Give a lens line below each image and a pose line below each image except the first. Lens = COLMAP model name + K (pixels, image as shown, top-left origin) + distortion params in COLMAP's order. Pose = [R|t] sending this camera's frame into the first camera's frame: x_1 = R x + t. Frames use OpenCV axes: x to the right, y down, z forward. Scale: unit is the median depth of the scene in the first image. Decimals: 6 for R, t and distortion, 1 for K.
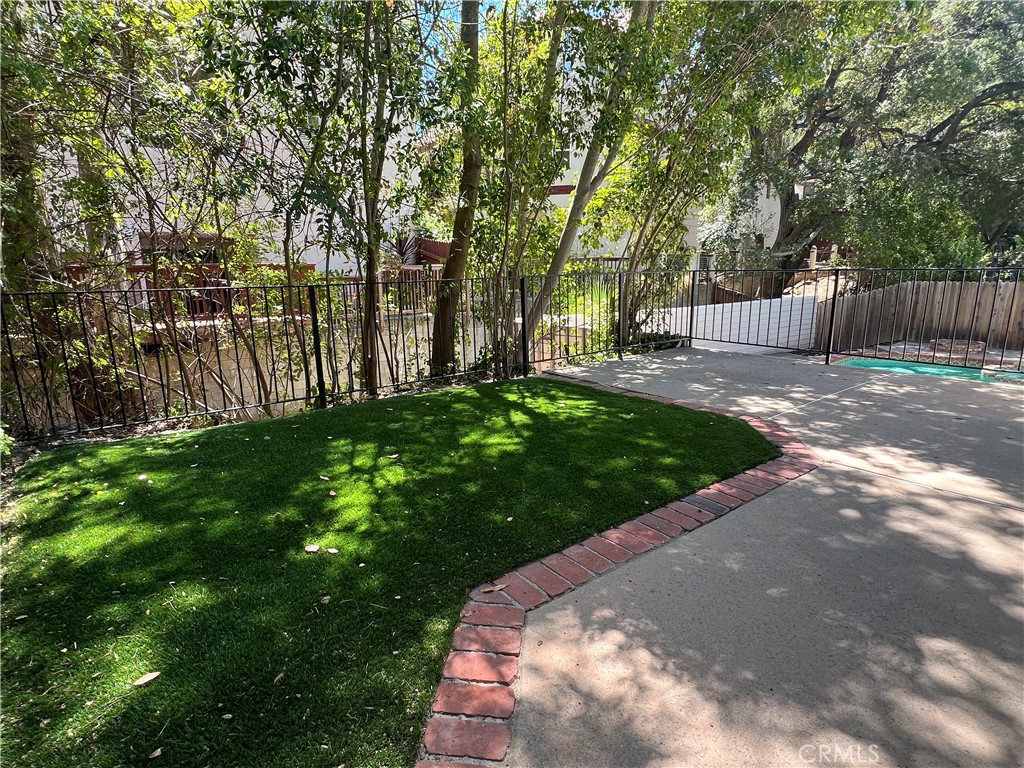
lens RADIAL K [[519.9, 0, 512.0], [0, 519.9, 384.0], [0, 0, 1]] dist [-0.001614, 0.000791]
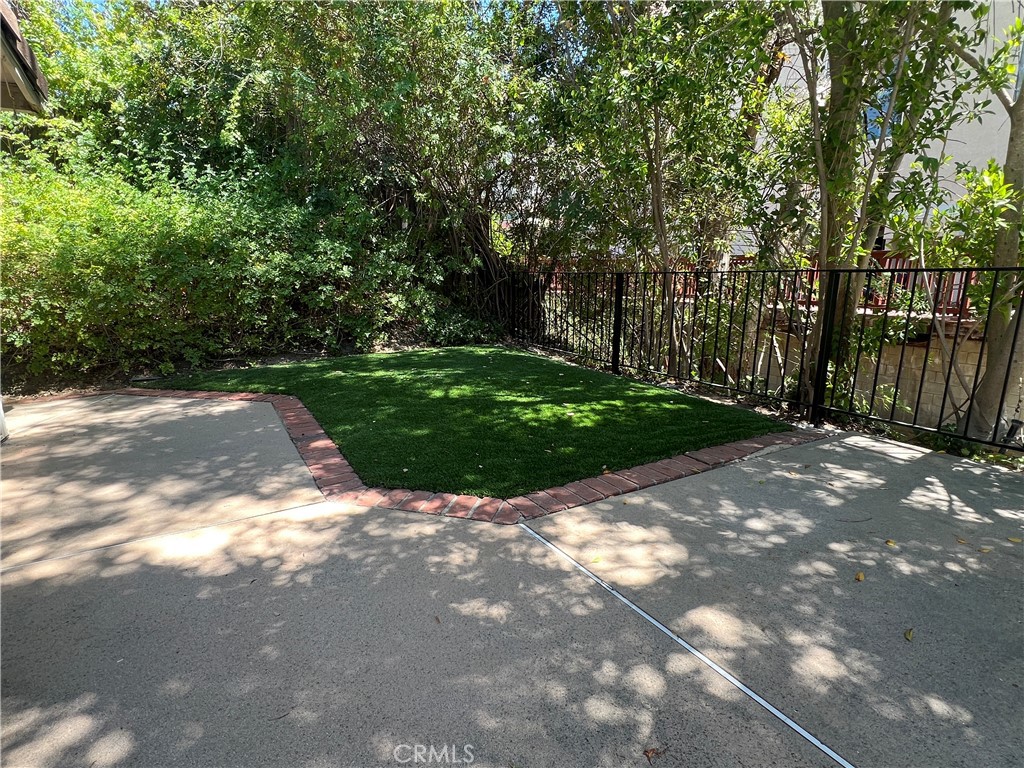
lens RADIAL K [[539.0, 0, 515.5], [0, 539.0, 384.9], [0, 0, 1]] dist [-0.000534, 0.000175]
pose [[-0.089177, 0.239809, -0.966716, 1.334289], [-0.211770, 0.943826, 0.253666, -0.297494], [0.973242, 0.227343, -0.033383, 1.259322]]
